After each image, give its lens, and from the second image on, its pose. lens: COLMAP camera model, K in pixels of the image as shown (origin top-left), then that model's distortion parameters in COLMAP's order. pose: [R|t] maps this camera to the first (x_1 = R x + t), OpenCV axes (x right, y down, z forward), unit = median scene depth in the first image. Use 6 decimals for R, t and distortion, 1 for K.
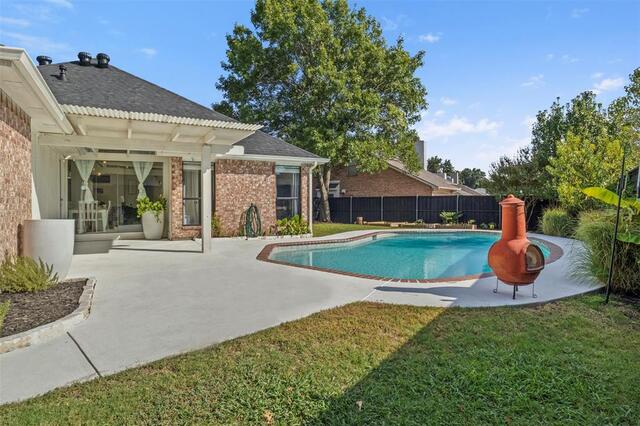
lens RADIAL K [[368.1, 0, 319.5], [0, 368.1, 216.9], [0, 0, 1]] dist [-0.003028, -0.001415]
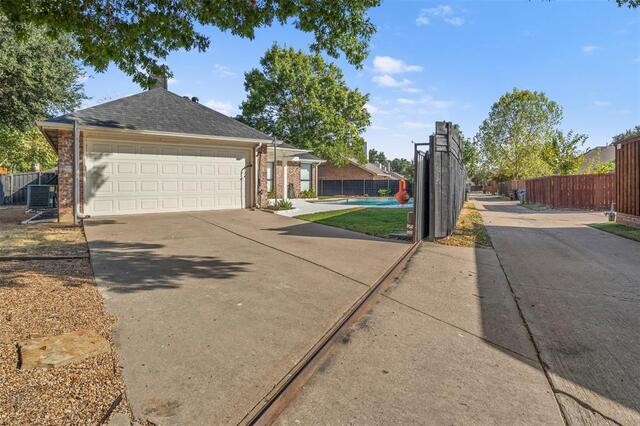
lens RADIAL K [[318.0, 0, 317.8], [0, 318.0, 198.2], [0, 0, 1]] dist [-0.001338, -0.000285]
pose [[0.990404, 0.006401, 0.138054, -0.136462], [-0.006975, 0.999969, 0.003675, 0.021722], [-0.138026, -0.004602, 0.990418, -0.372955]]
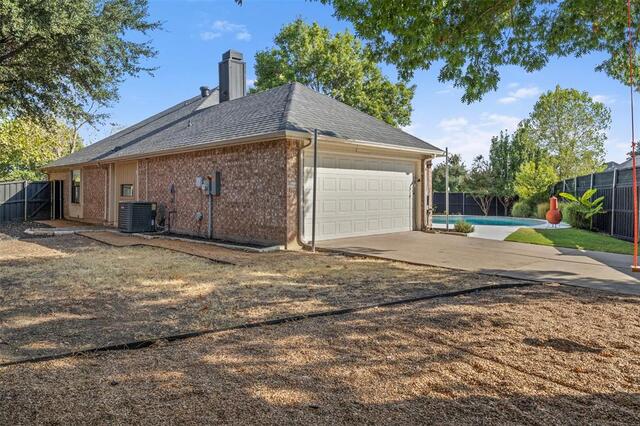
lens RADIAL K [[416.6, 0, 320.0], [0, 416.6, 213.0], [0, 0, 1]] dist [-0.002177, -0.000940]
pose [[0.961610, 0.004605, 0.274381, -0.463780], [-0.005849, 0.999976, 0.003716, 0.015285], [-0.274357, -0.005178, 0.961614, -0.369462]]
